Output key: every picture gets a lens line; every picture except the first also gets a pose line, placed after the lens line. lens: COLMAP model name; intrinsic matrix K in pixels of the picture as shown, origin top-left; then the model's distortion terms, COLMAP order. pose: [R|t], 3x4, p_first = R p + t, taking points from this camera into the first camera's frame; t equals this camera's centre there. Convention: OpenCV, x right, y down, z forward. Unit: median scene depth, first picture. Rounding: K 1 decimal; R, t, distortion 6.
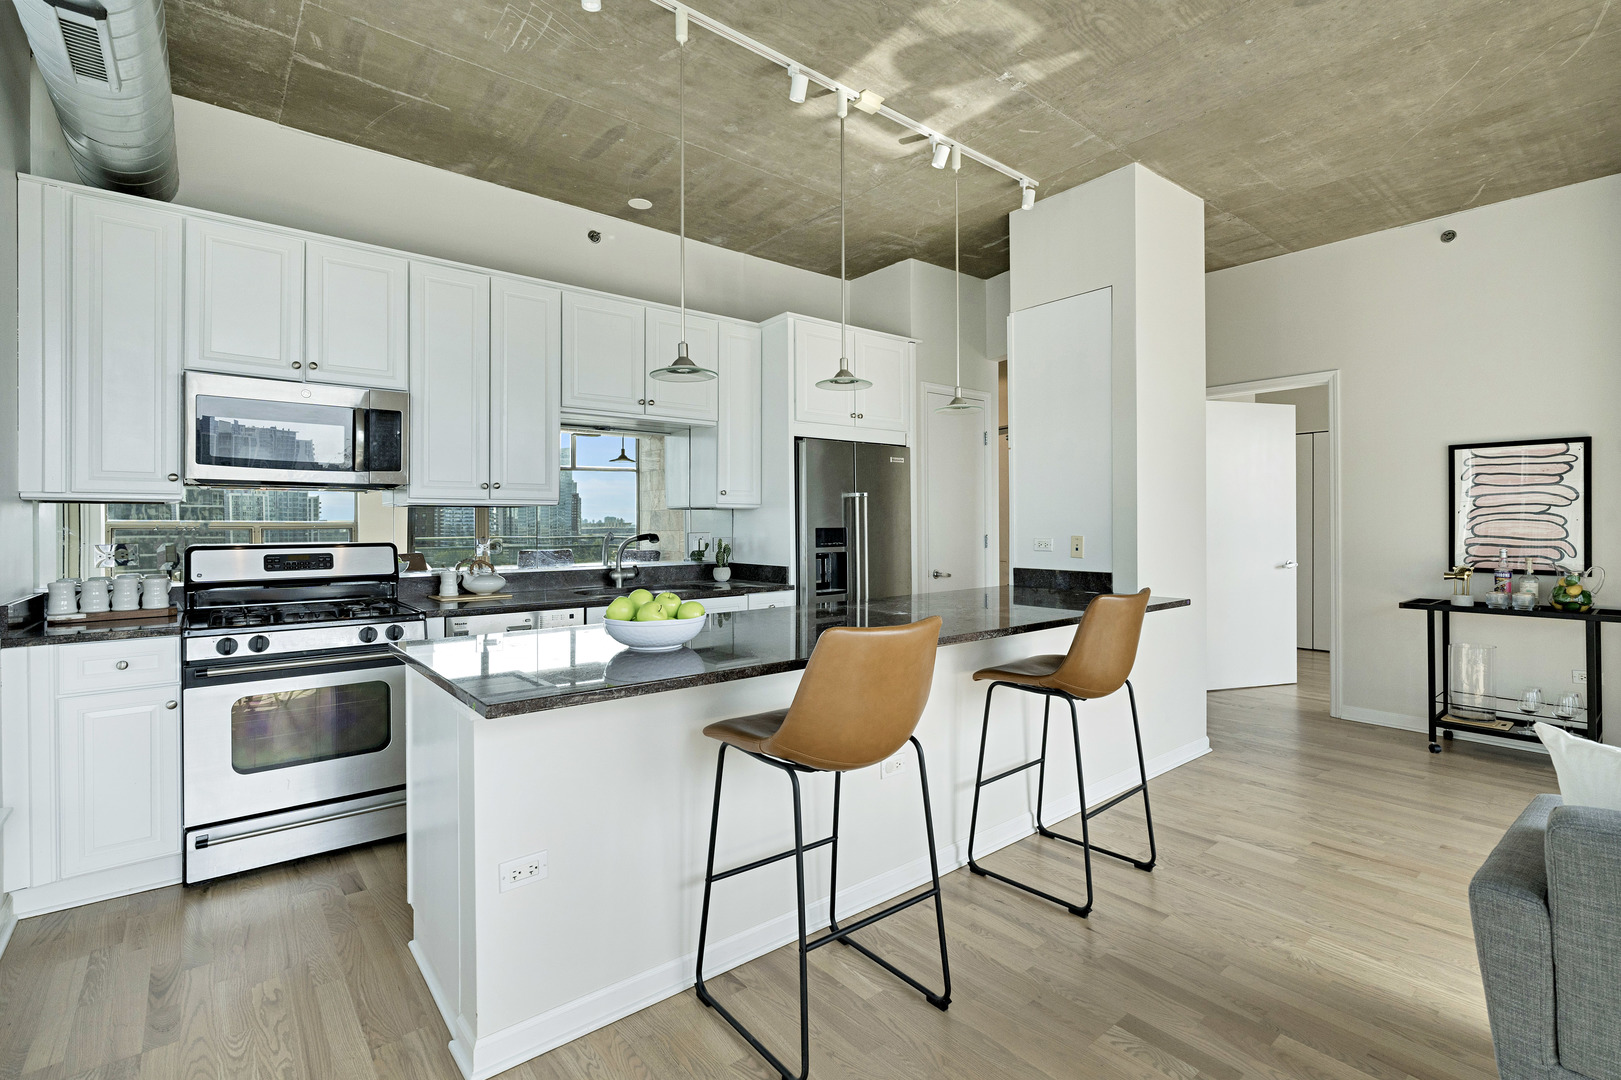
lens RADIAL K [[747.8, 0, 817.9], [0, 747.8, 523.6], [0, 0, 1]] dist [-0.001655, 0.006134]
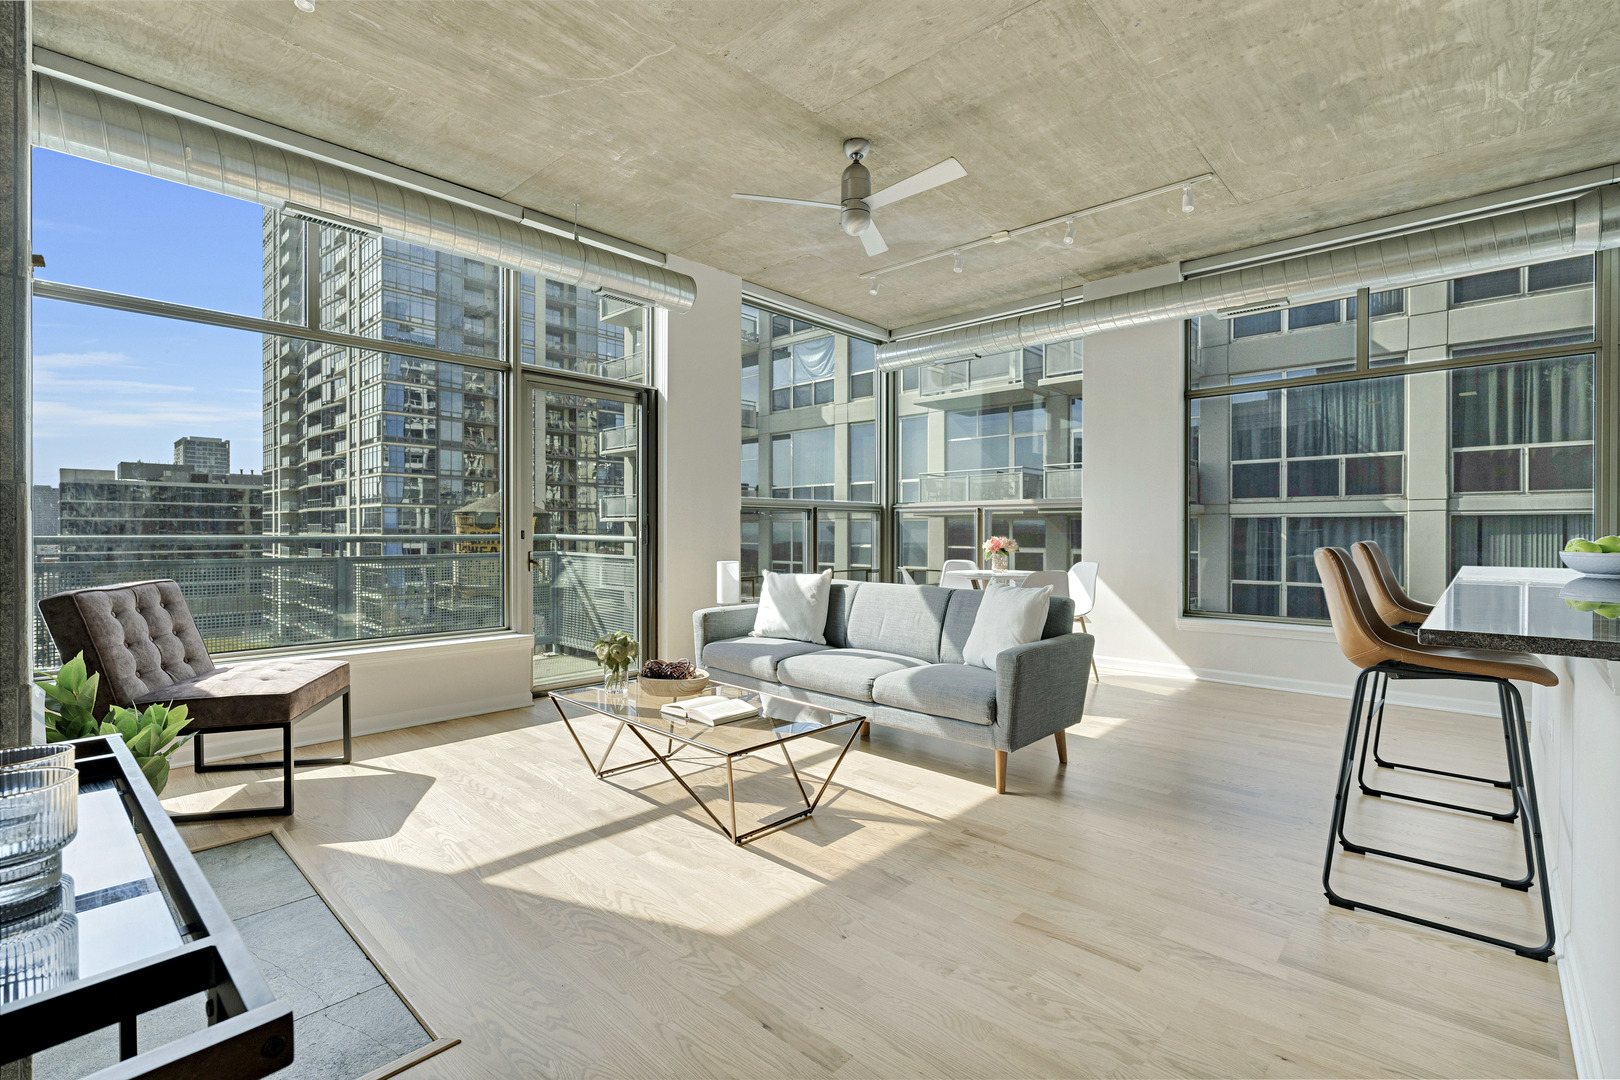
lens RADIAL K [[710.2, 0, 810.0], [0, 710.2, 540.0], [0, 0, 1]] dist [0.008255, 0.000503]
pose [[-0.992541, 0.013126, -0.121203, 0.754798], [0.010717, 0.999732, 0.020511, 0.037422], [0.121440, 0.019060, -0.992416, 1.170184]]
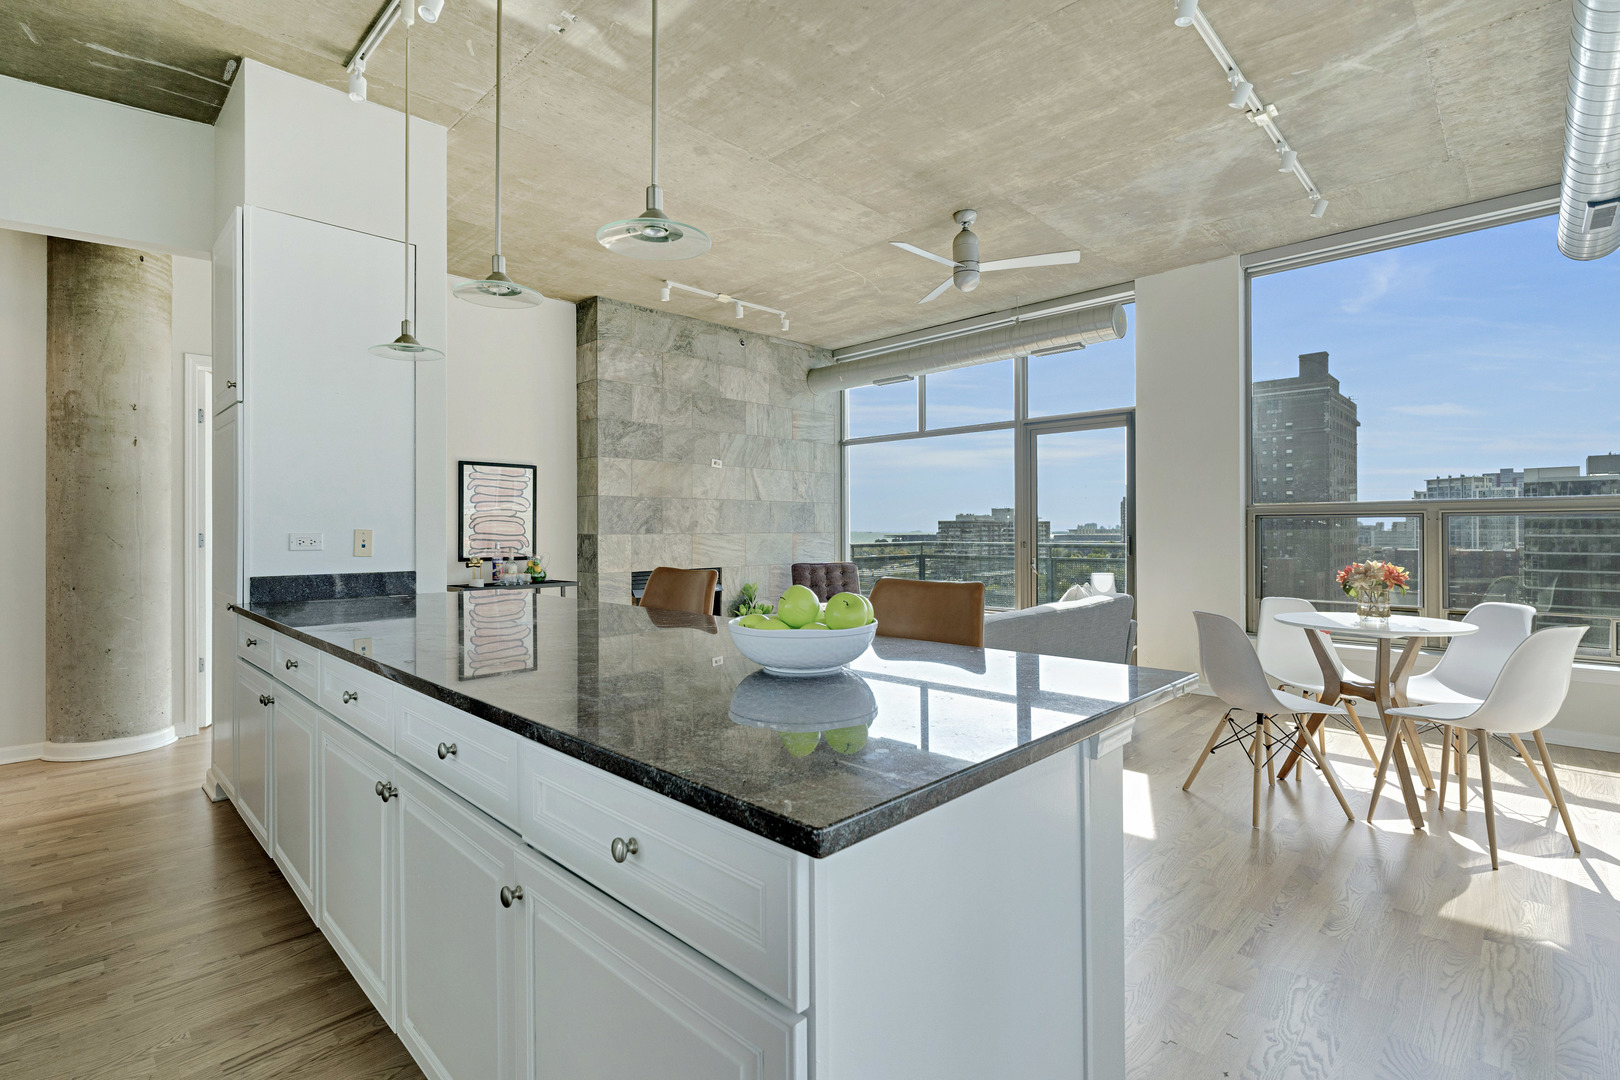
lens RADIAL K [[747.3, 0, 817.4], [0, 747.3, 523.6], [0, 0, 1]] dist [-0.001655, 0.006134]
pose [[-0.103471, 0.015995, 0.994504, -0.501887], [0.004644, 0.999868, -0.015598, 0.024975], [-0.994622, 0.003004, -0.103532, 0.590072]]
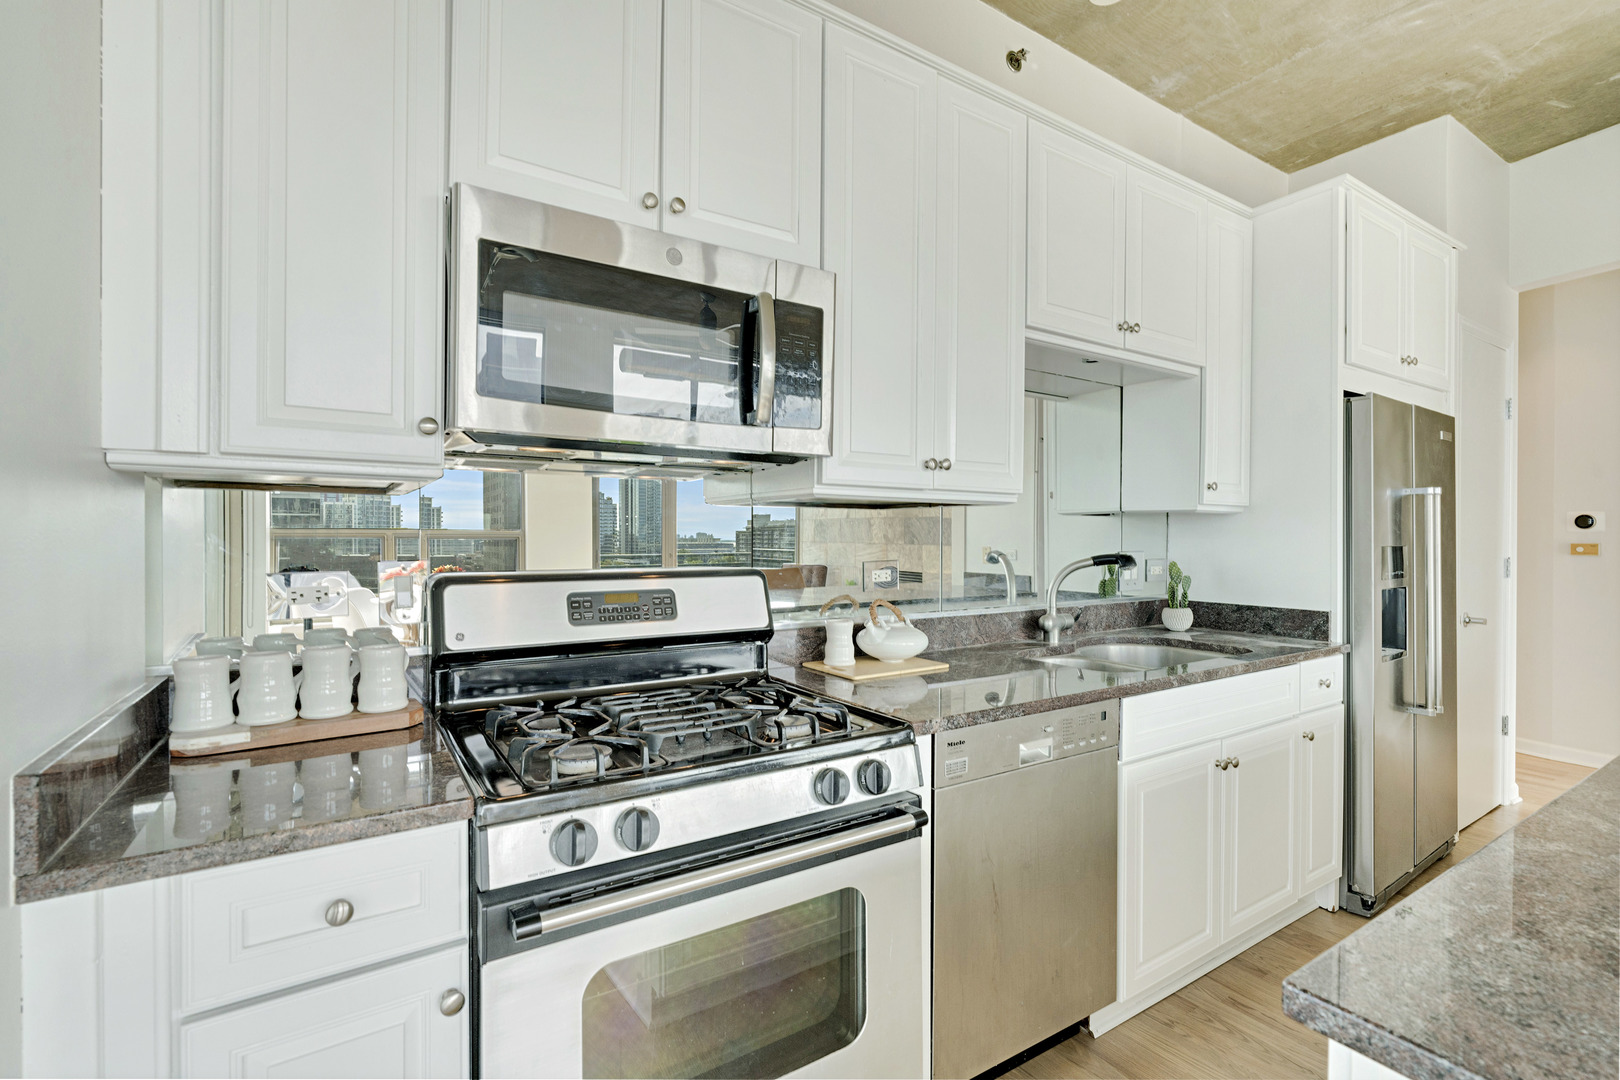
lens RADIAL K [[710.2, 0, 810.0], [0, 710.2, 540.0], [0, 0, 1]] dist [0.008255, 0.000503]
pose [[0.994457, 0.008748, -0.104775, -0.422667], [-0.008096, 0.999945, 0.006647, 0.000864], [0.104828, -0.005762, 0.994474, 0.431849]]
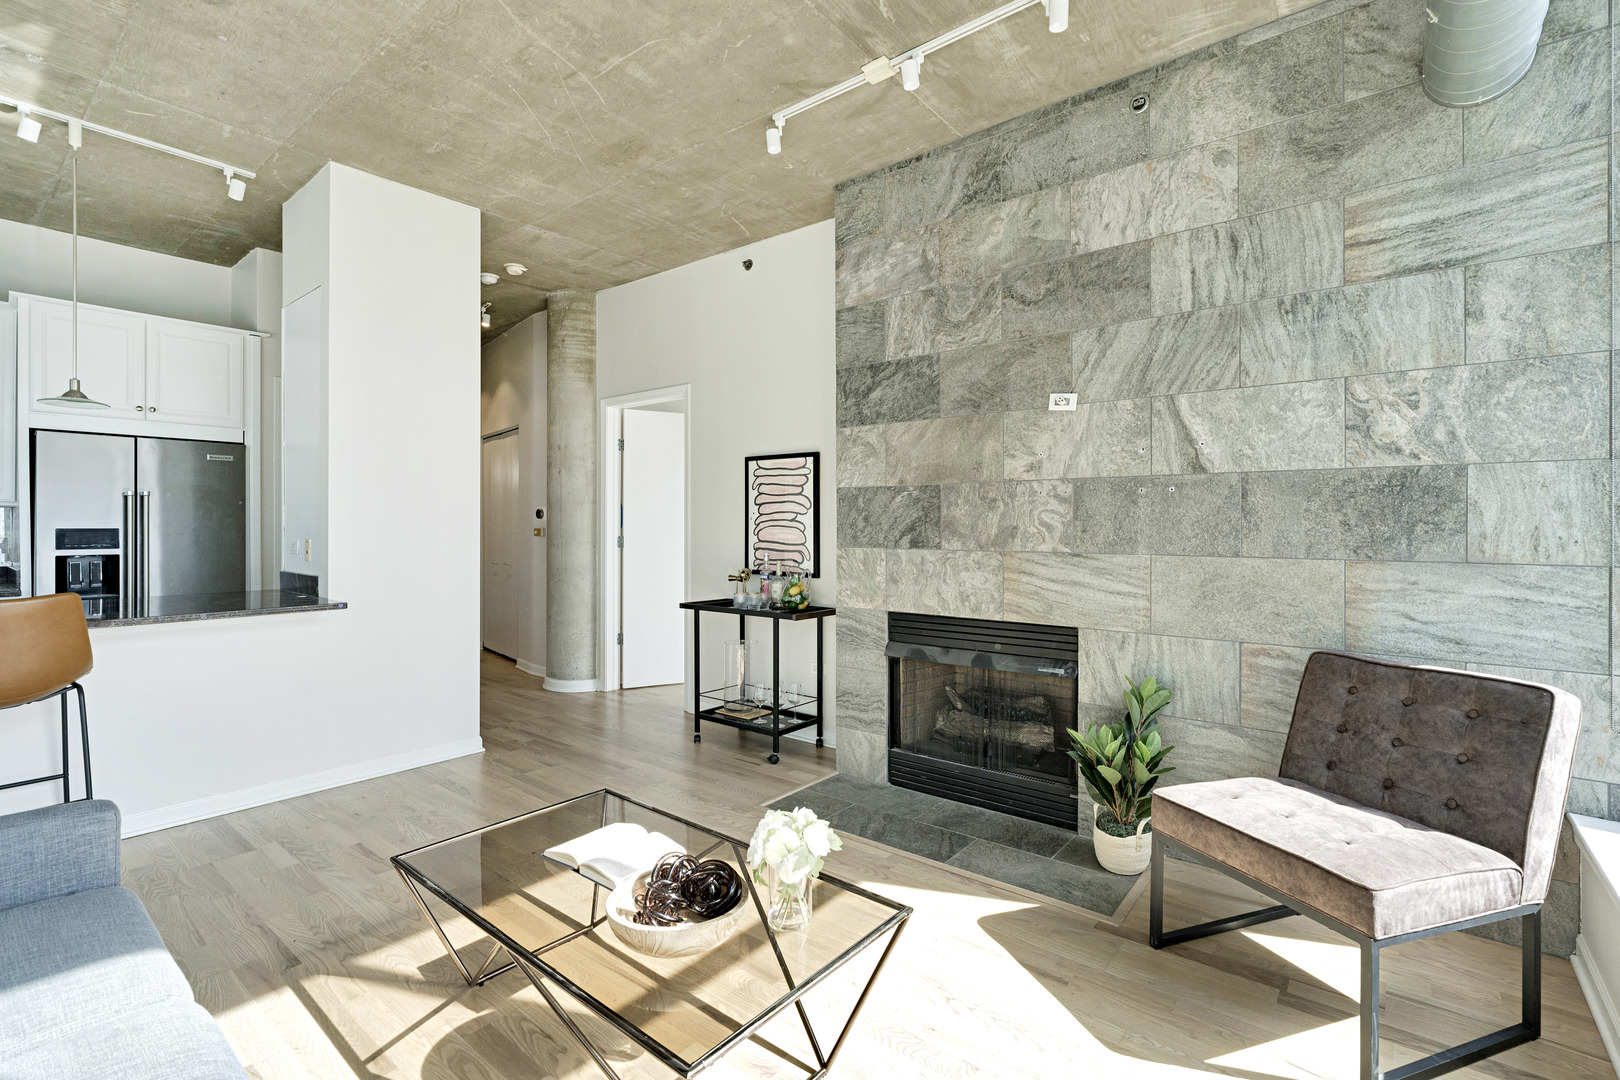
lens RADIAL K [[745.3, 0, 809.2], [0, 745.3, 517.1], [0, 0, 1]] dist [-0.000427, -0.000297]
pose [[0.982486, 0.011945, 0.185952, 0.803307], [-0.009852, 0.999877, -0.012177, -0.005683], [-0.186074, 0.010132, 0.982483, -0.079155]]
